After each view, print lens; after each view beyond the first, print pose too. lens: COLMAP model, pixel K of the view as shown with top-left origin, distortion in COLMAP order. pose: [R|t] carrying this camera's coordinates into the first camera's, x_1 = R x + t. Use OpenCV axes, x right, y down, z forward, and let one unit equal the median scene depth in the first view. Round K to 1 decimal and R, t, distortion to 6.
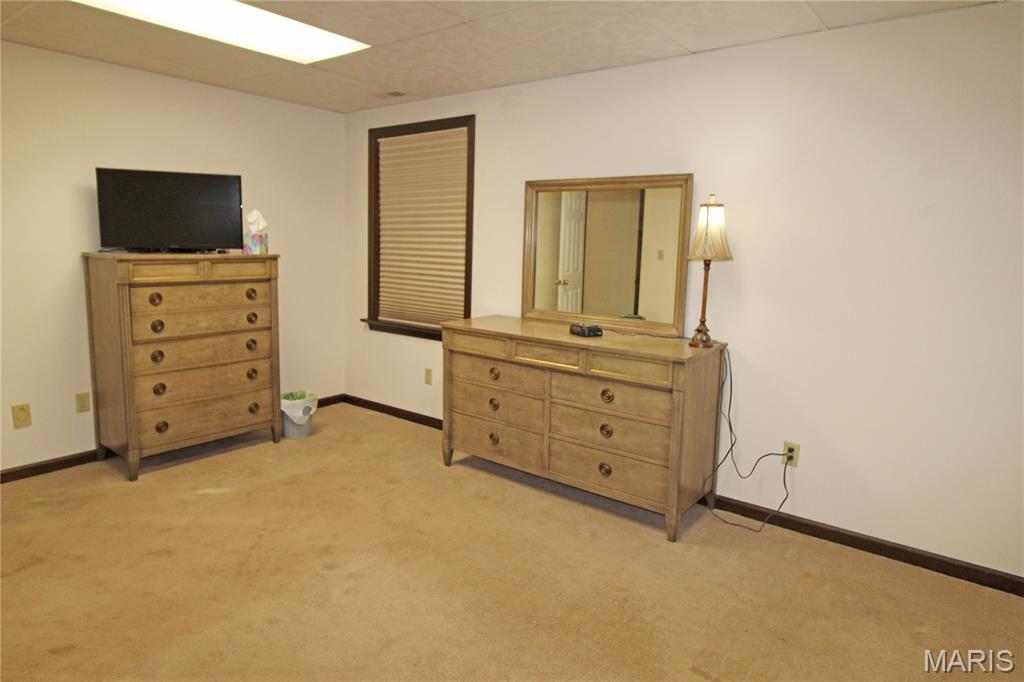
lens RADIAL K [[614.3, 0, 509.6], [0, 614.3, 322.7], [0, 0, 1]] dist [-0.002893, -0.002054]
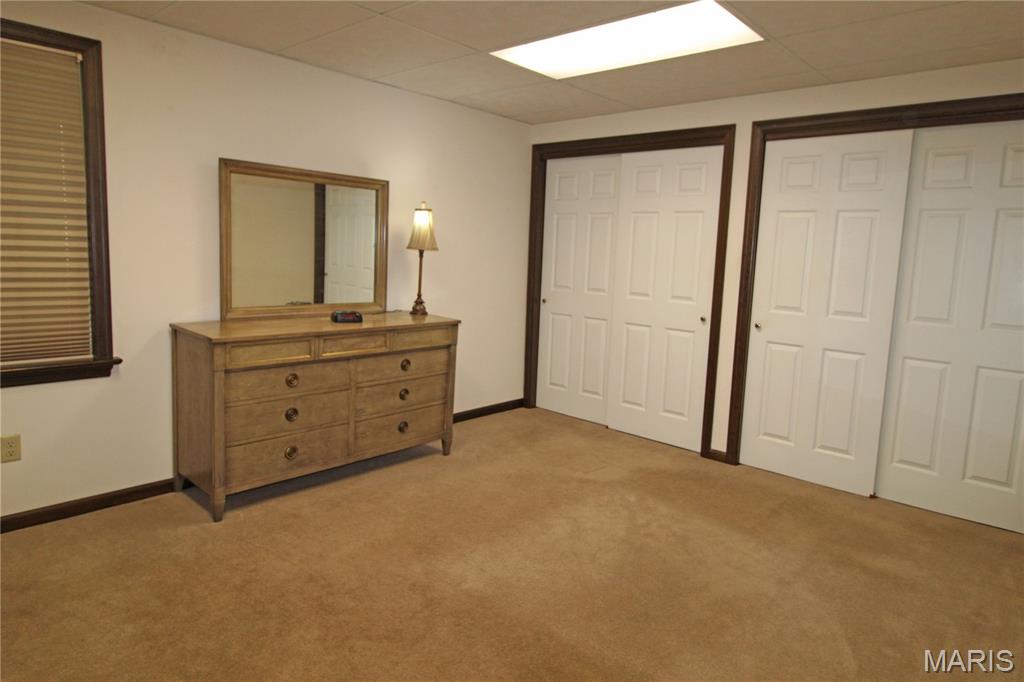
lens RADIAL K [[614.3, 0, 509.6], [0, 614.3, 322.7], [0, 0, 1]] dist [-0.002893, -0.002054]
pose [[0.076418, -0.141613, 0.986968, -0.931699], [0.087869, 0.986968, 0.134810, -0.099713], [-0.993197, 0.076422, 0.087866, 0.637312]]
